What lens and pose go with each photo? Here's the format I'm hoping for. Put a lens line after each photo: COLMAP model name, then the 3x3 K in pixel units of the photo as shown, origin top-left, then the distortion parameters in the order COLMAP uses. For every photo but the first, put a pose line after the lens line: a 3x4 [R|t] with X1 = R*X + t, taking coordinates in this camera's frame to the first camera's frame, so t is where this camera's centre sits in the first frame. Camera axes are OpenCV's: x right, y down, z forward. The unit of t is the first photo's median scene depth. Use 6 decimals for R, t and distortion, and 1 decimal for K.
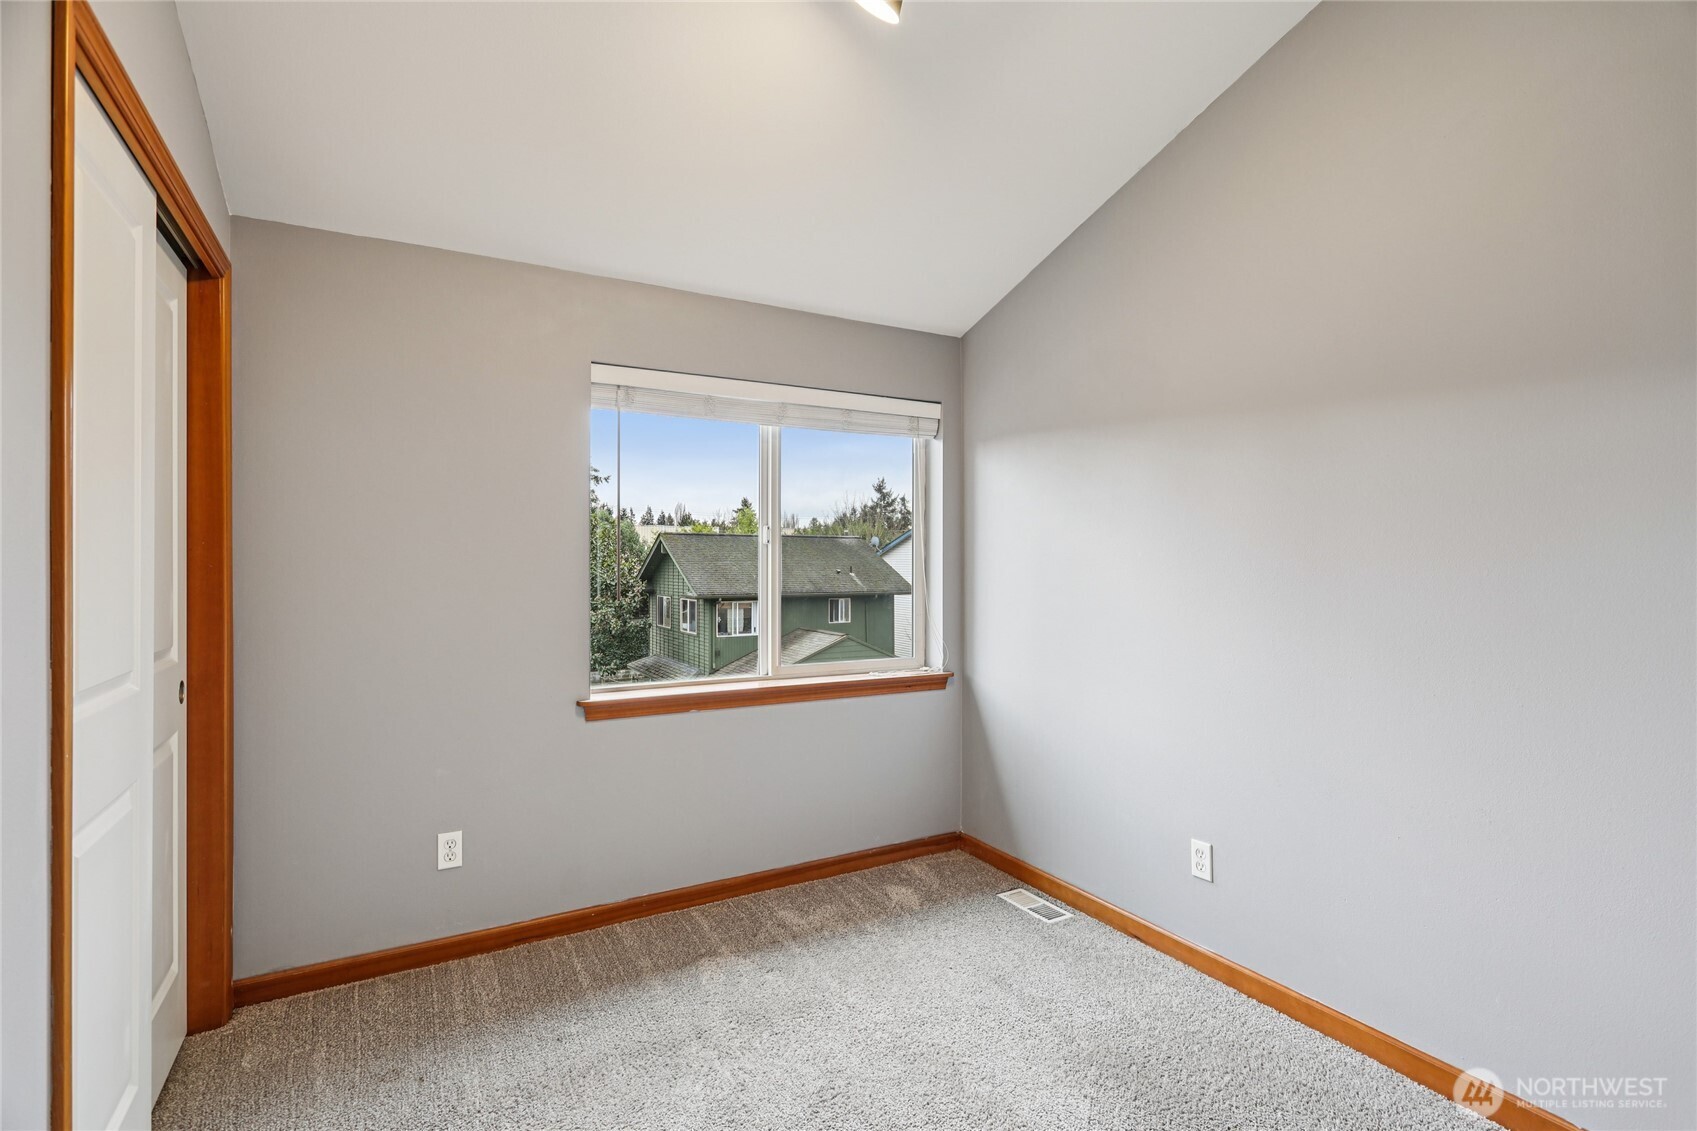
lens RADIAL K [[798.6, 0, 850.0], [0, 798.6, 567.8], [0, 0, 1]] dist [-0.002432, 0.001783]
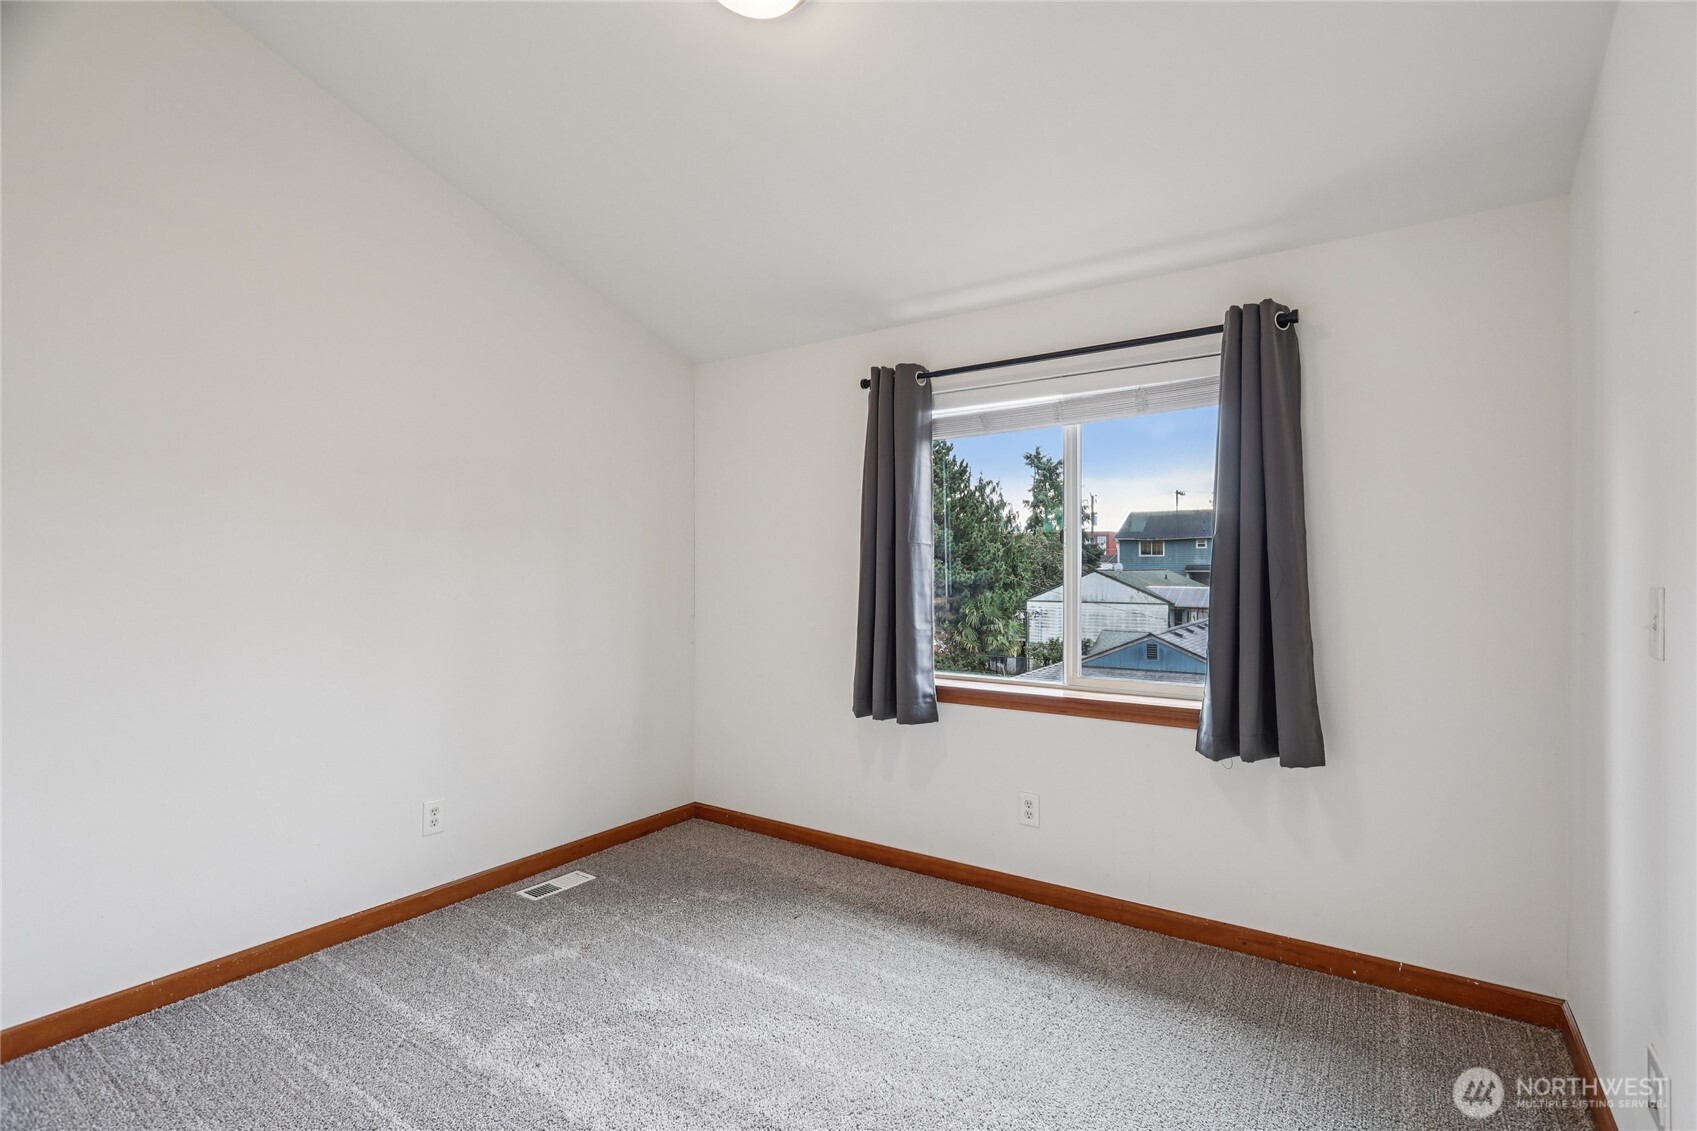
lens RADIAL K [[798.6, 0, 850.6], [0, 798.6, 564.9], [0, 0, 1]] dist [-0.002432, 0.001783]
pose [[0.475783, 0.000429, -0.879563, 0.615390], [-0.006751, 0.999972, -0.003164, -0.003607], [0.879537, 0.007443, 0.475773, 0.315593]]
